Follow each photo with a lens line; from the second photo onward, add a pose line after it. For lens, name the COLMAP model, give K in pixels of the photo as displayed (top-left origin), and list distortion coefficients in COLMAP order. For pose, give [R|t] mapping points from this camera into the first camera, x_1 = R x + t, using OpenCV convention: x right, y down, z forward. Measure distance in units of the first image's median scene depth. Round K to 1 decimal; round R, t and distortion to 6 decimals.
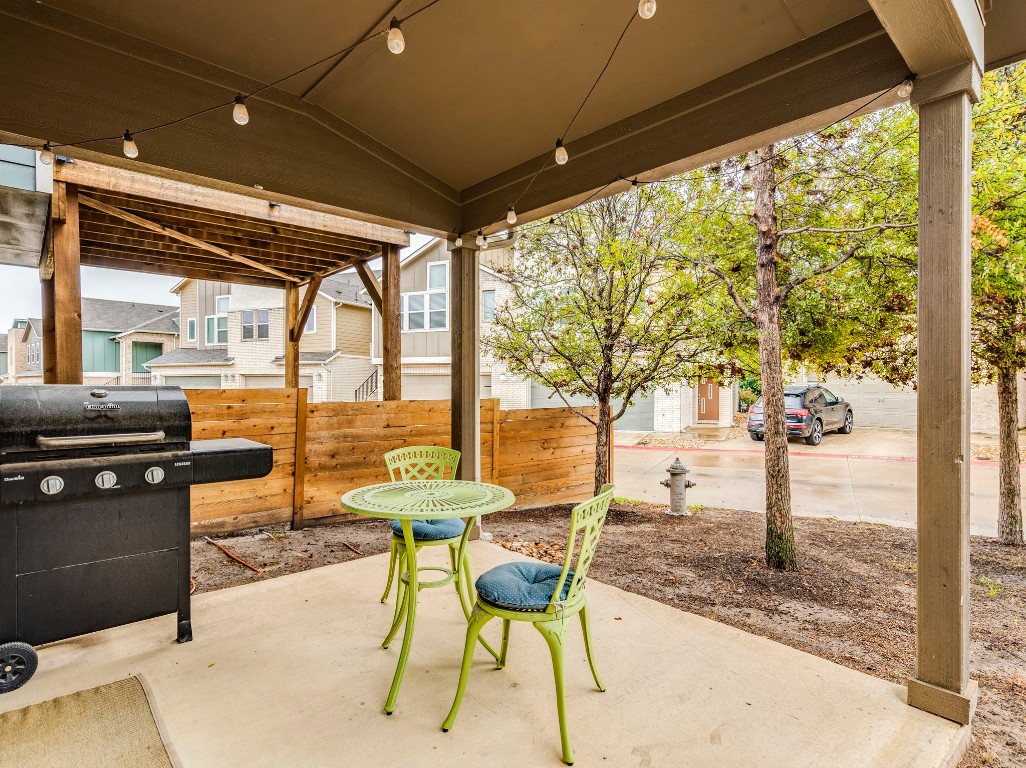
lens RADIAL K [[546.1, 0, 518.8], [0, 546.1, 388.4], [0, 0, 1]] dist [-0.023482, -0.000888]
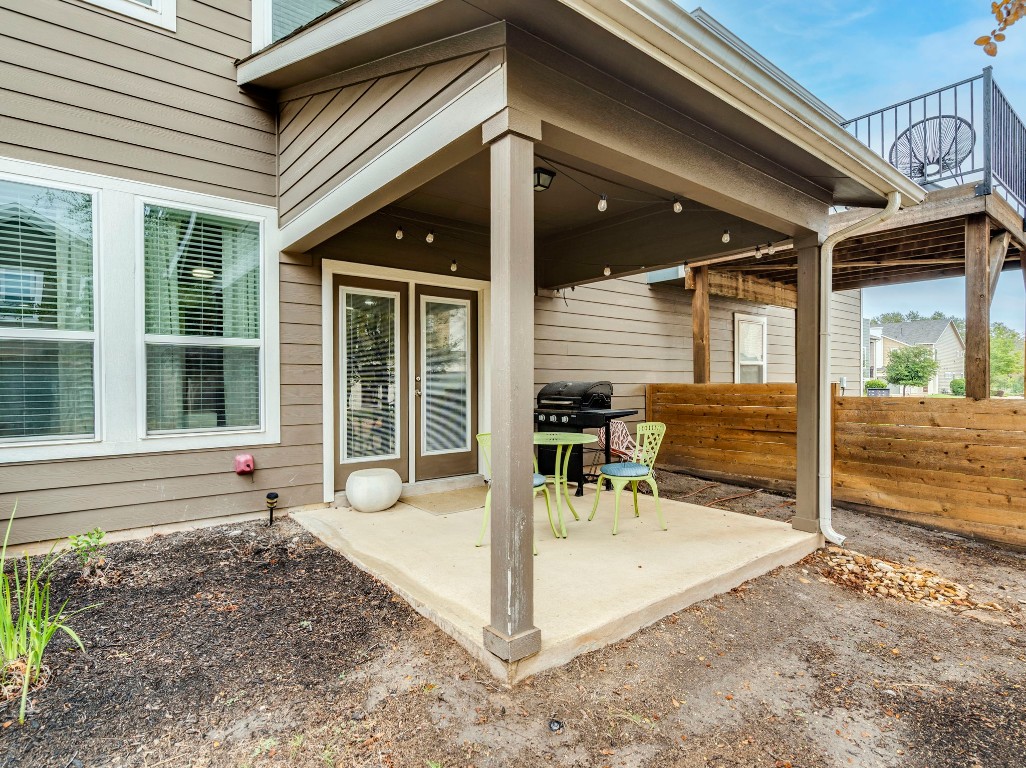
lens RADIAL K [[546.1, 0, 518.8], [0, 546.1, 382.6], [0, 0, 1]] dist [-0.023482, -0.000888]
pose [[-0.066541, 0.001640, -0.997782, 0.752469], [-0.002229, 0.999996, 0.001792, -0.001976], [0.997781, 0.002344, -0.066537, 0.410287]]
